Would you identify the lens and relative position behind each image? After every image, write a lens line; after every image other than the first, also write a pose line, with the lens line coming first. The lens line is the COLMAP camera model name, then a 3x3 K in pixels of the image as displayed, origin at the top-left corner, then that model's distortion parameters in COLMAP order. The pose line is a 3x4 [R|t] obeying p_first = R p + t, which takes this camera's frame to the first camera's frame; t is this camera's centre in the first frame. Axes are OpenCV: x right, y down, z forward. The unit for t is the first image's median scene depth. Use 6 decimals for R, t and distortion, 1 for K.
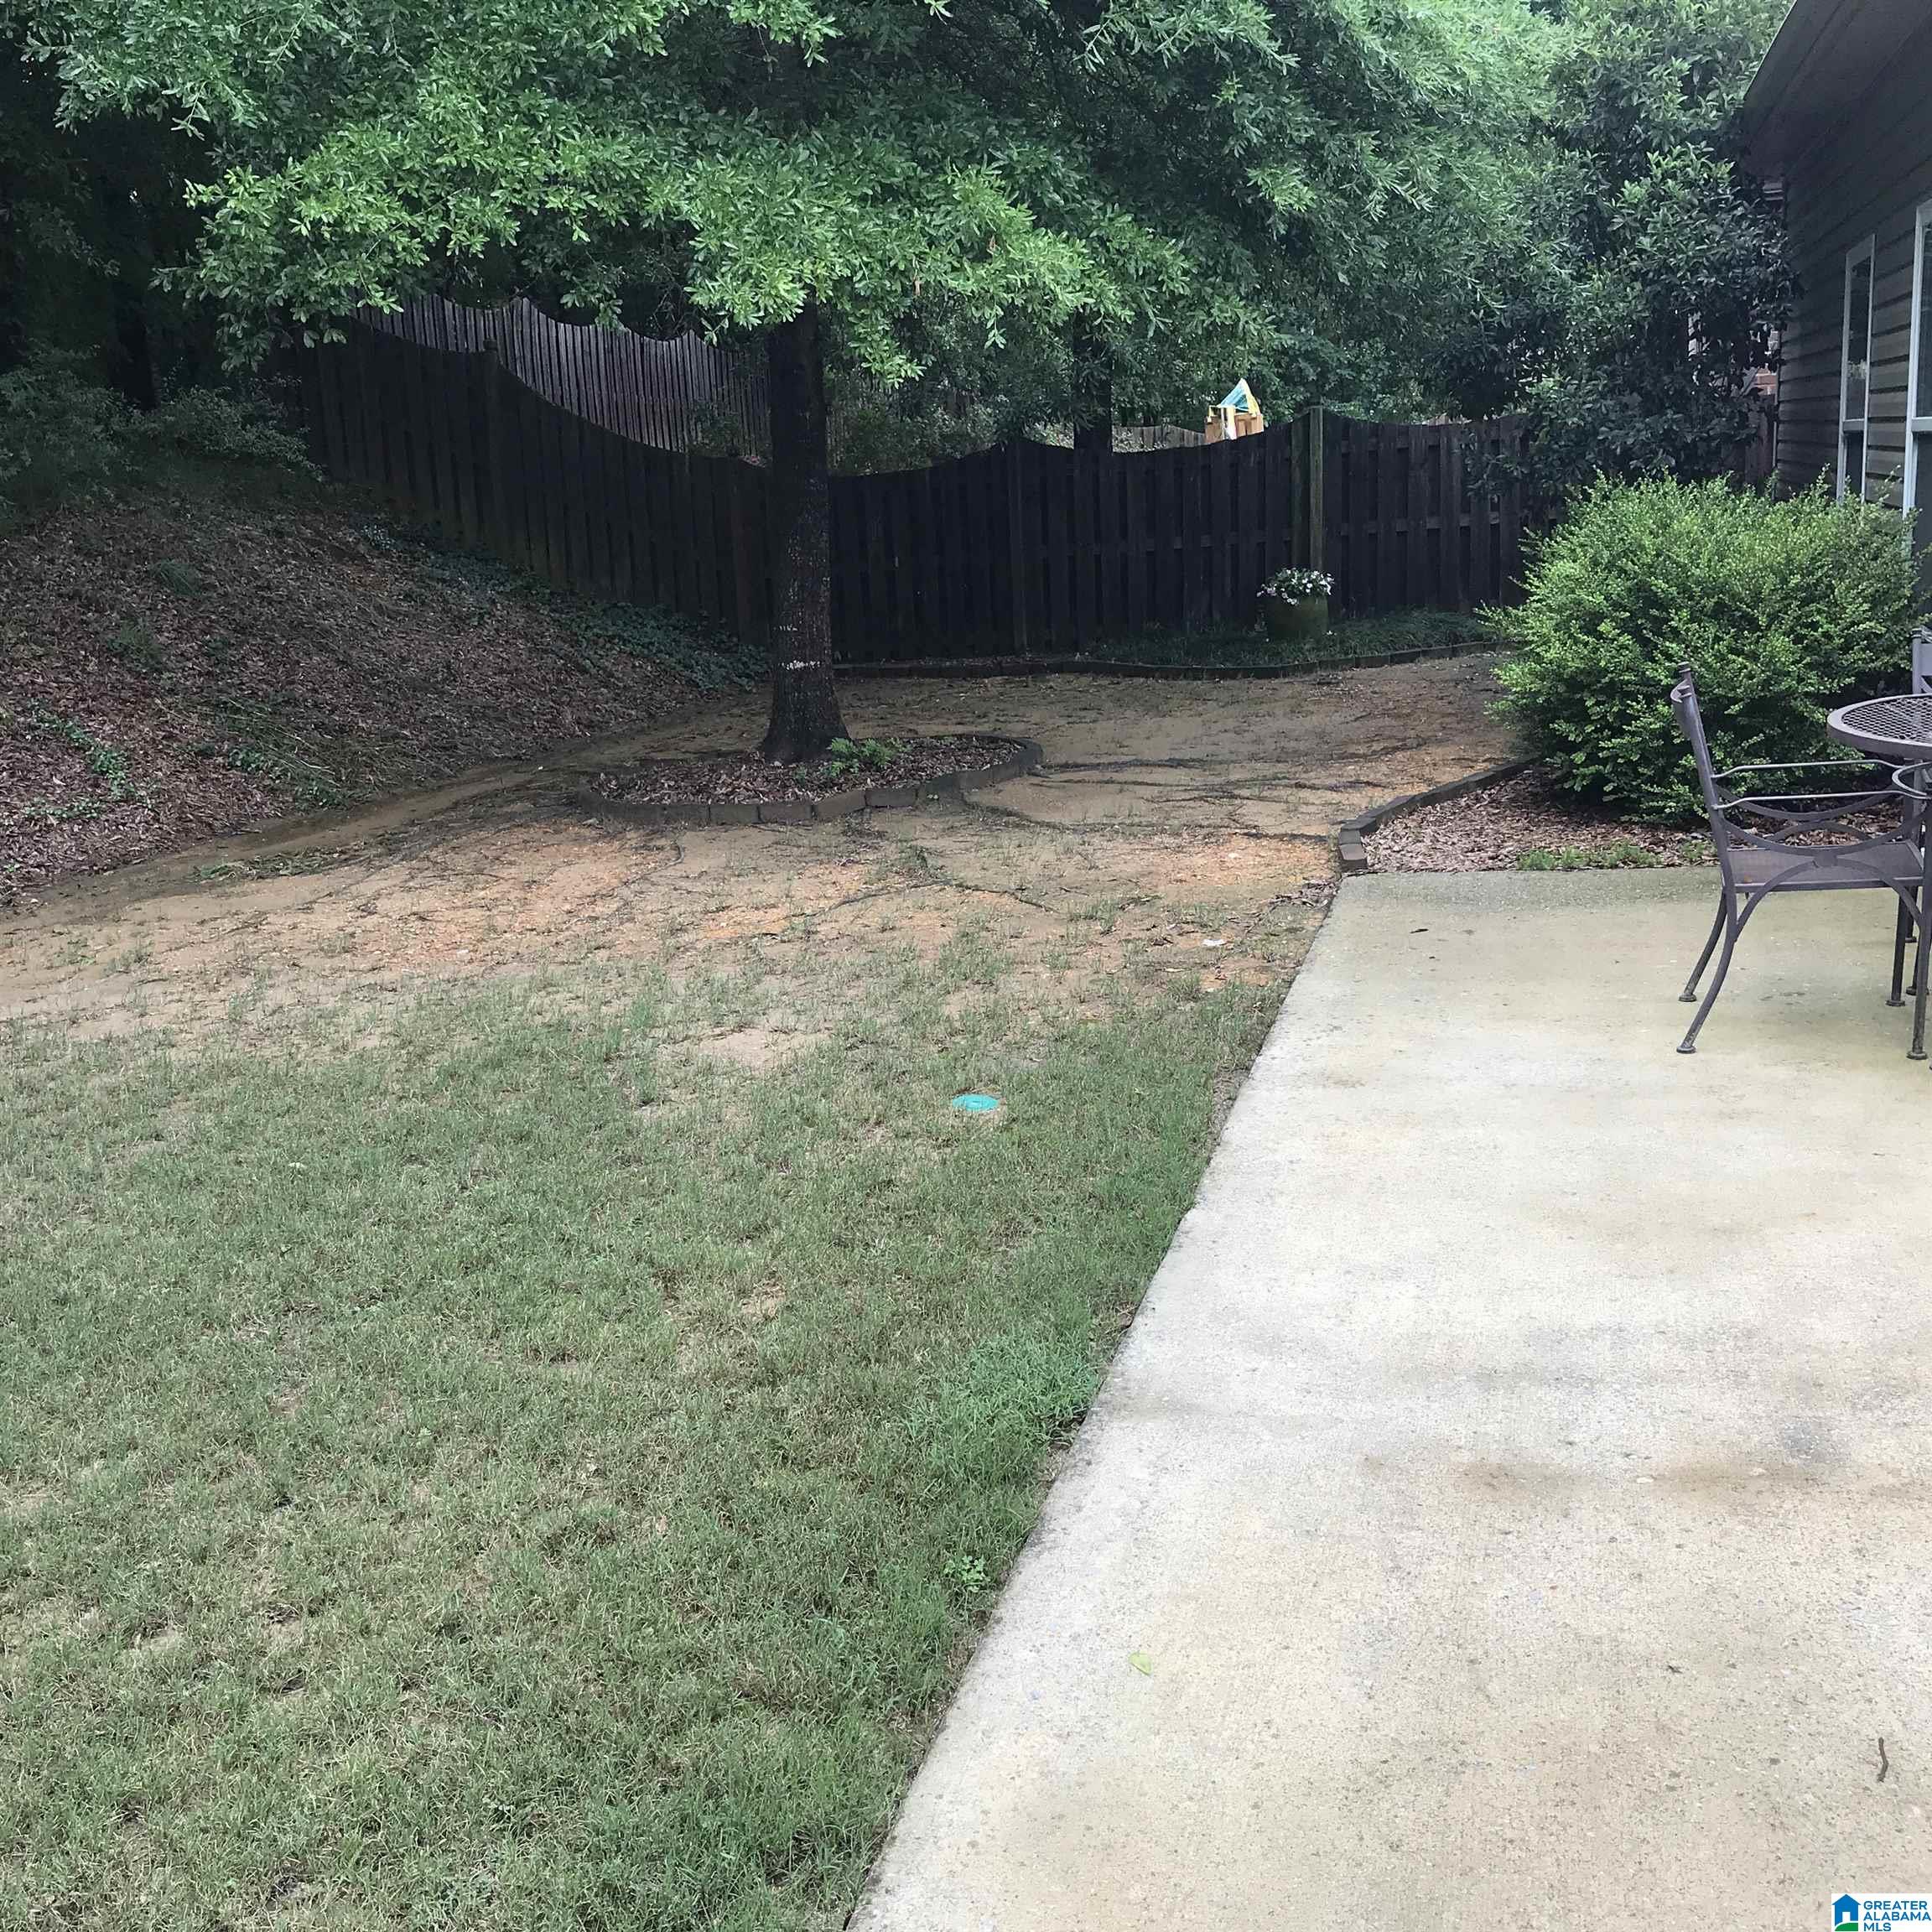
lens RADIAL K [[2071.4, 0, 948.2], [0, 2071.4, 955.4], [0, 0, 1]] dist [-0.008800, 0.000000]
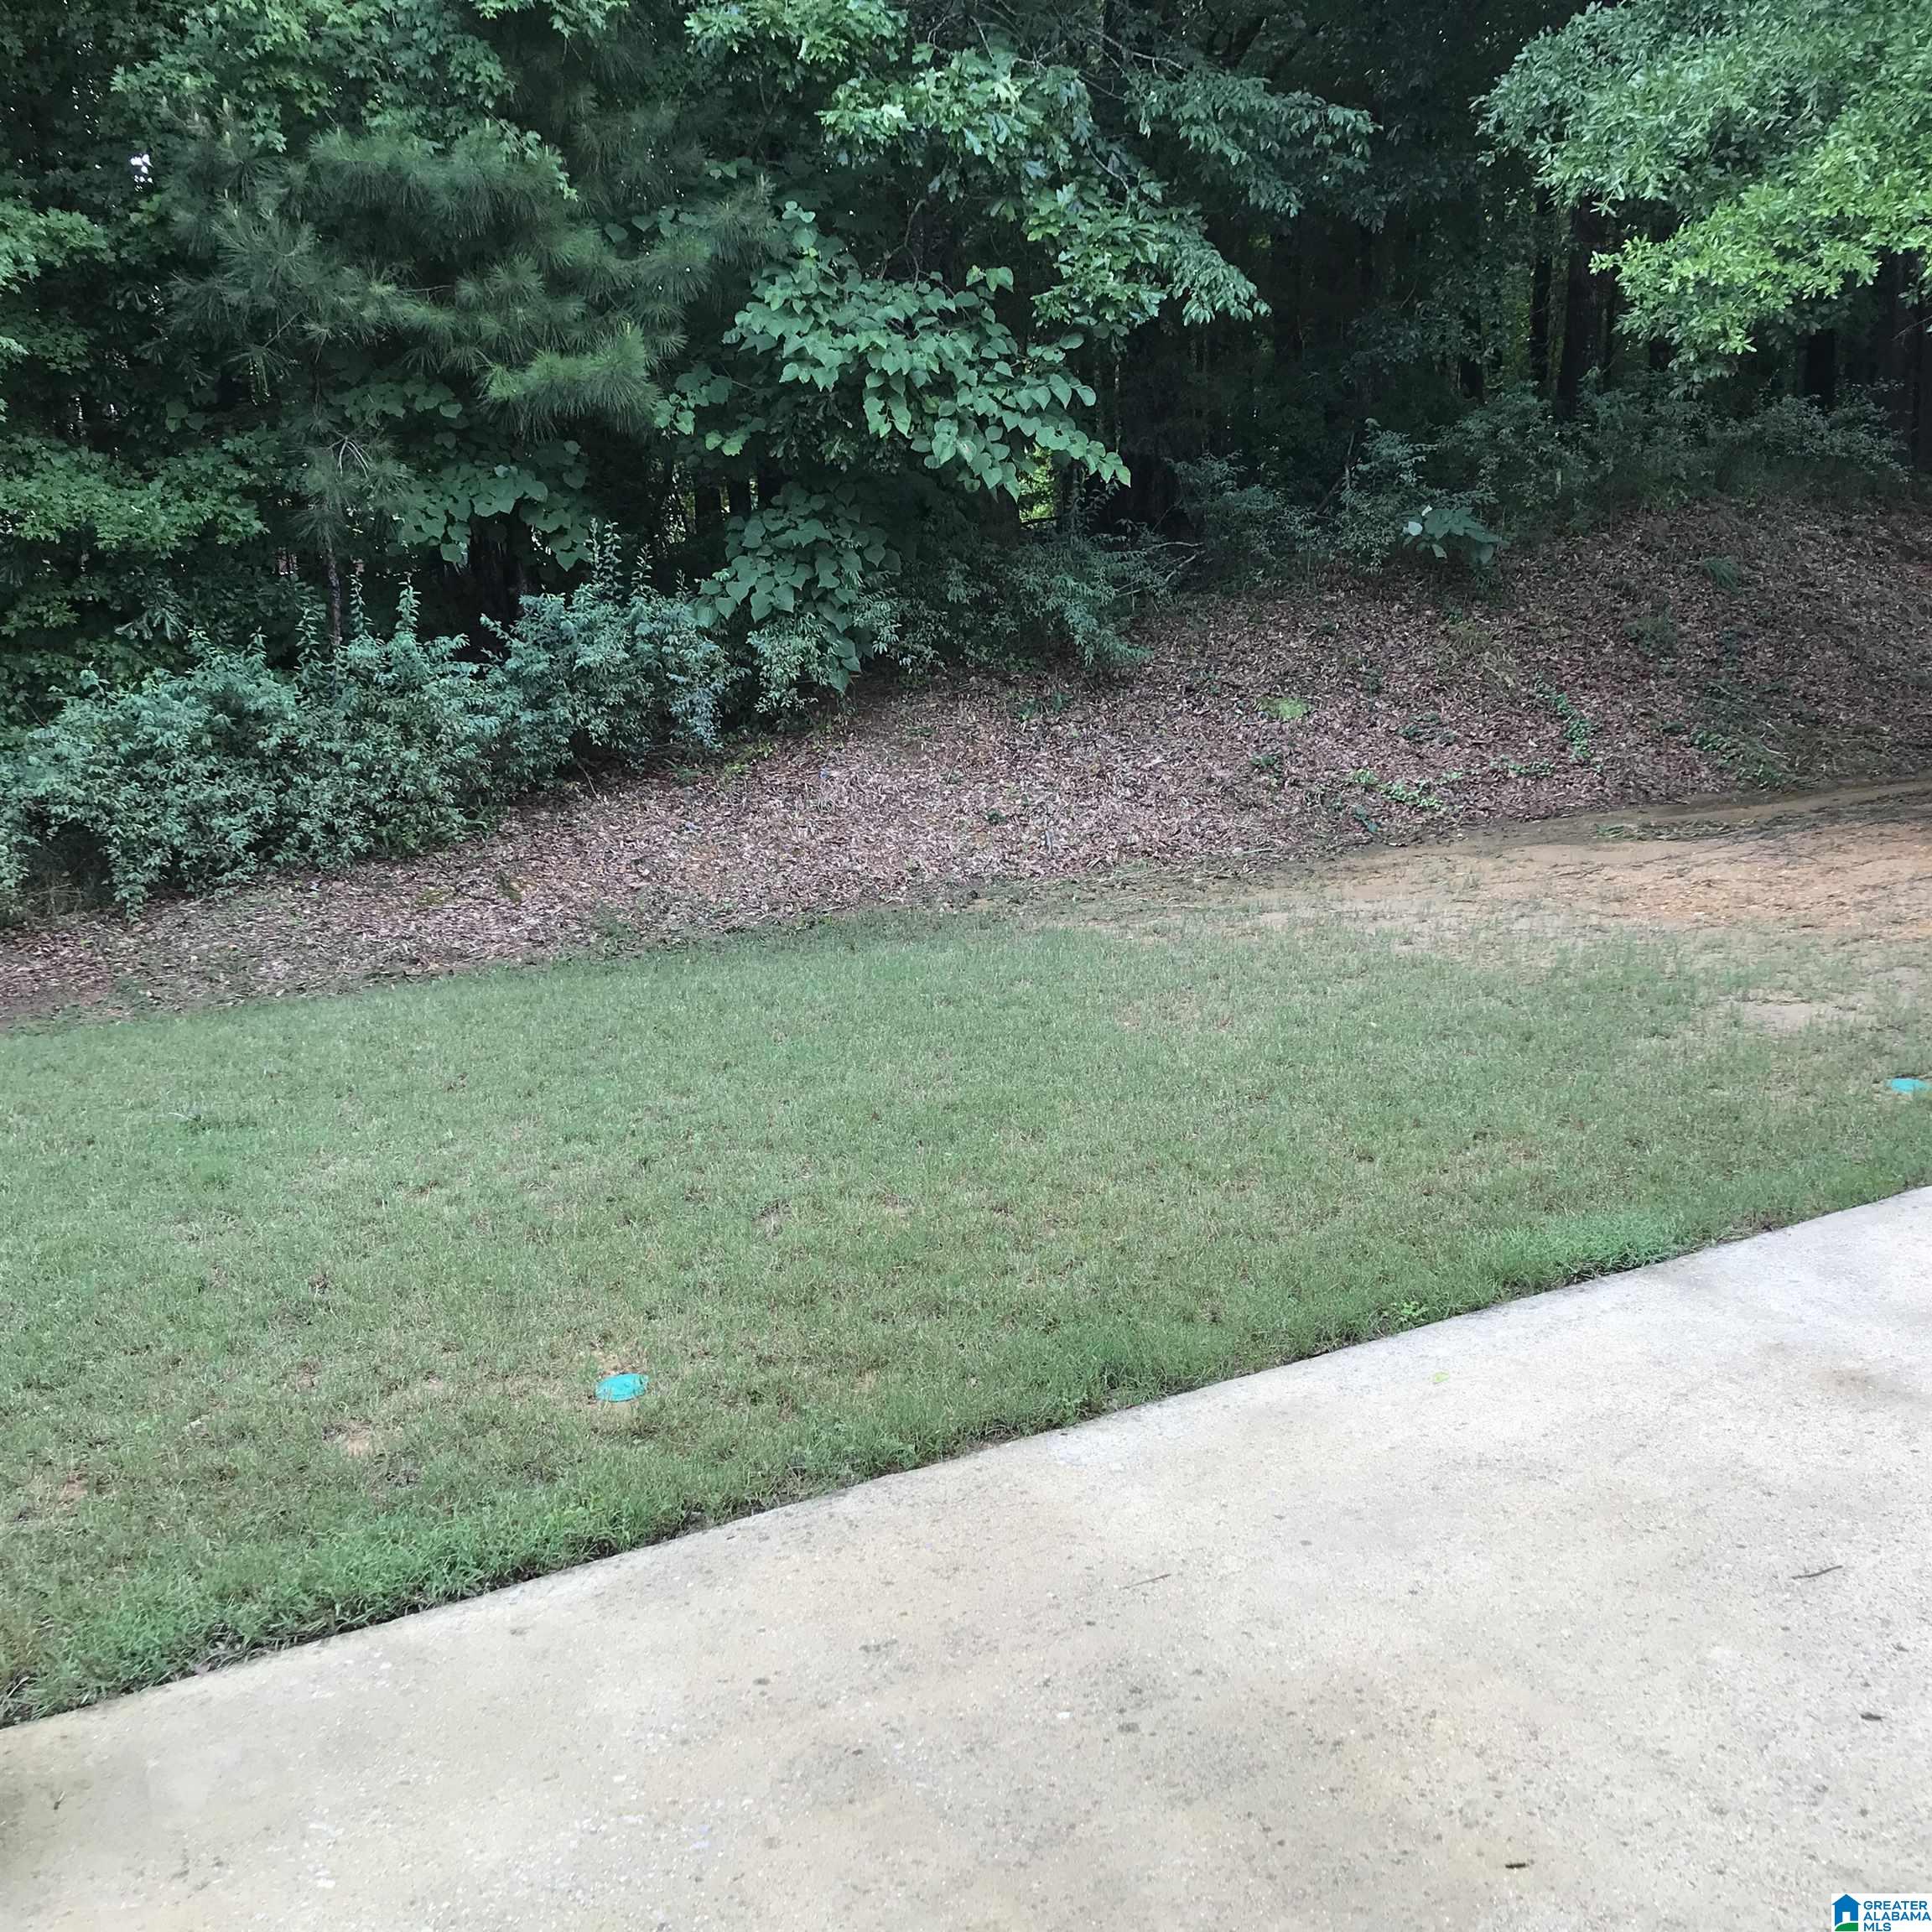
lens RADIAL K [[2071.4, 0, 970.0], [0, 2071.4, 963.8], [0, 0, 1]] dist [-0.008800, 0.000000]
pose [[0.689512, 0.159626, -0.706465, 0.205827], [-0.151303, 0.985636, 0.075032, 0.000791], [0.708294, 0.055155, 0.703759, -0.061438]]
